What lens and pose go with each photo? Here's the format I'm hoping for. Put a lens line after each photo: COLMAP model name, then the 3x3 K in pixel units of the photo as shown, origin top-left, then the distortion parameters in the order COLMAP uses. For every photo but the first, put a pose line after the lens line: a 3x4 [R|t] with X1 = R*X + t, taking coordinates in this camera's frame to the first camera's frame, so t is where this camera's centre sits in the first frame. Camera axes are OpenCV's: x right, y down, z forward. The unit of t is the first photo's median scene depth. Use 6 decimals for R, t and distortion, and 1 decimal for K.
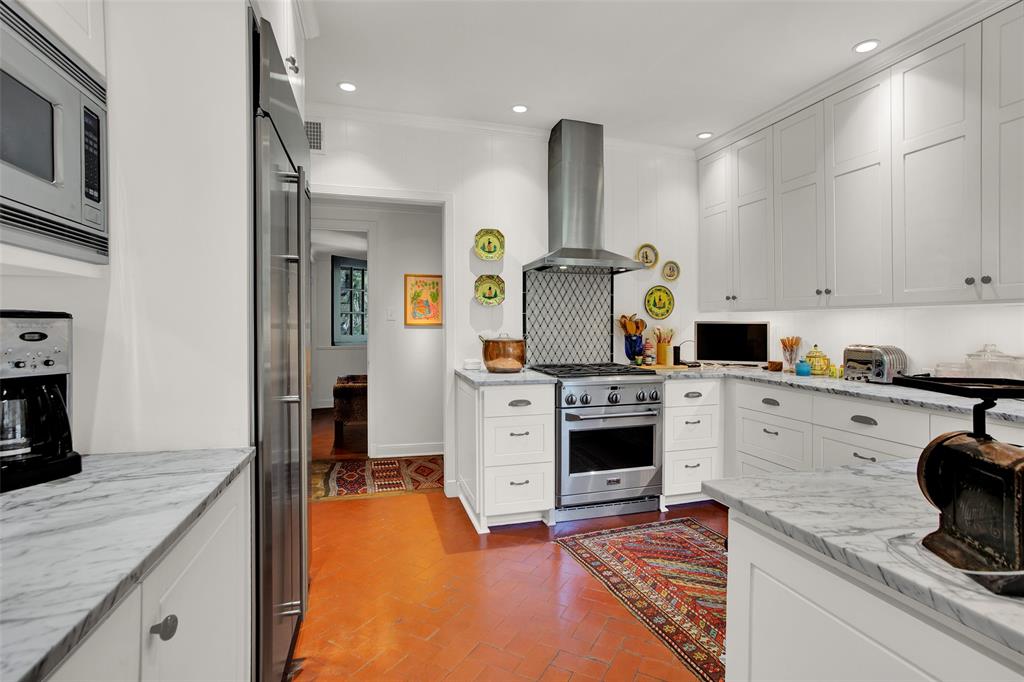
lens RADIAL K [[492.5, 0, 514.0], [0, 492.5, 335.4], [0, 0, 1]] dist [-0.043554, 0.005646]
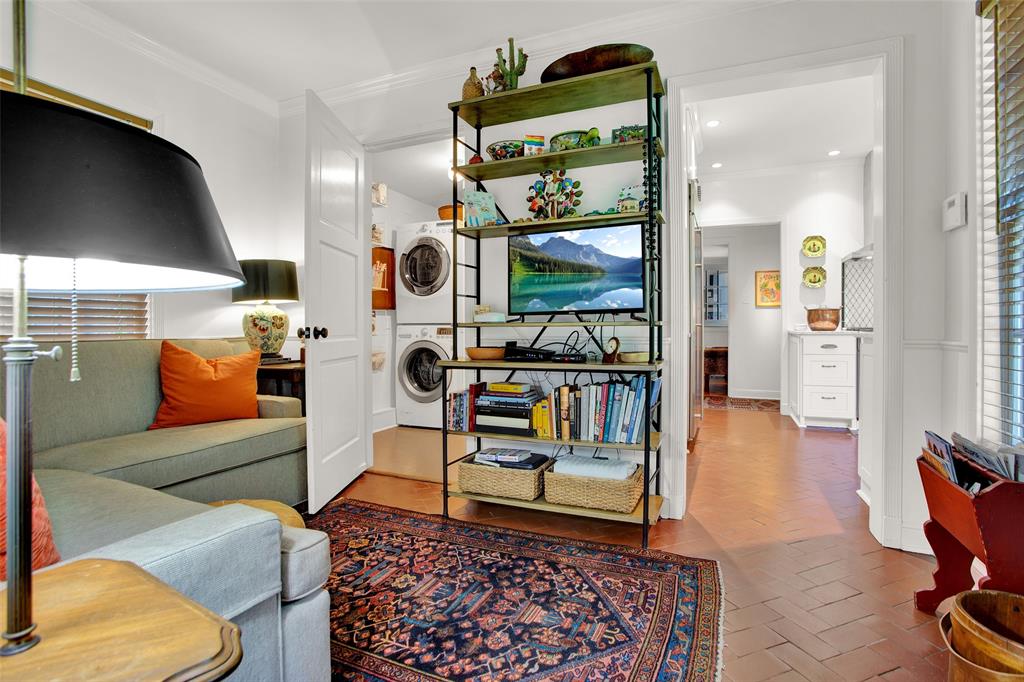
lens RADIAL K [[492.5, 0, 513.9], [0, 492.5, 337.3], [0, 0, 1]] dist [-0.043554, 0.005646]
pose [[0.765220, 0.005199, -0.643748, 0.197965], [-0.011435, 0.999919, -0.005517, 0.107475], [0.643667, 0.011583, 0.765218, -0.693689]]
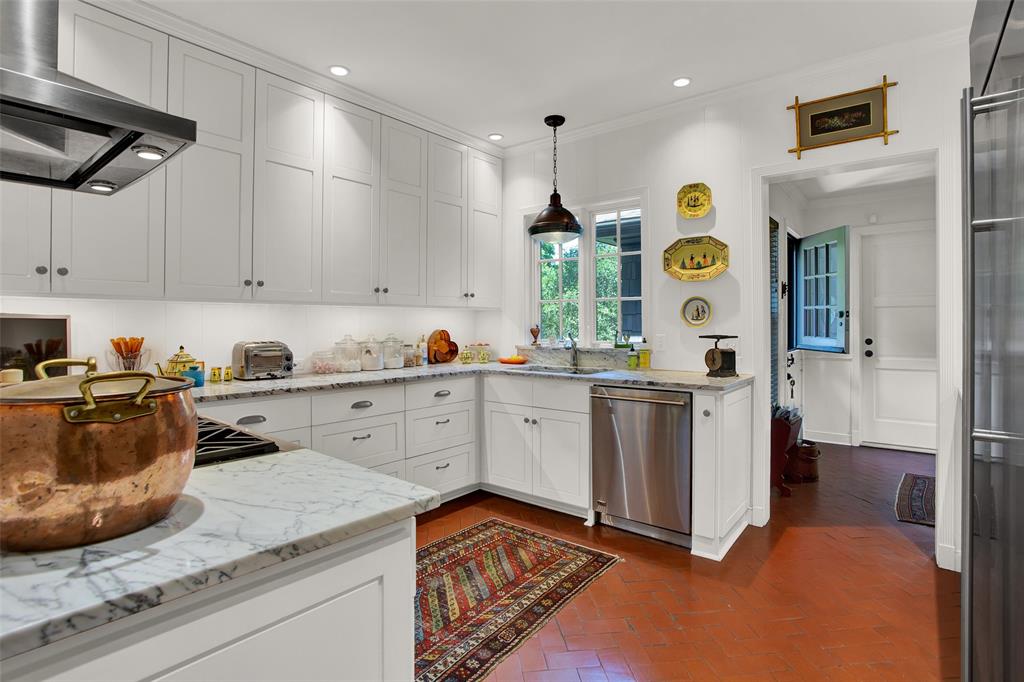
lens RADIAL K [[492.5, 0, 532.8], [0, 492.5, 319.7], [0, 0, 1]] dist [-0.043554, 0.005646]
pose [[-0.575975, 0.004387, 0.817456, -0.418899], [0.012206, 0.999920, 0.003235, -0.023465], [-0.817376, 0.011841, -0.575983, 1.246004]]
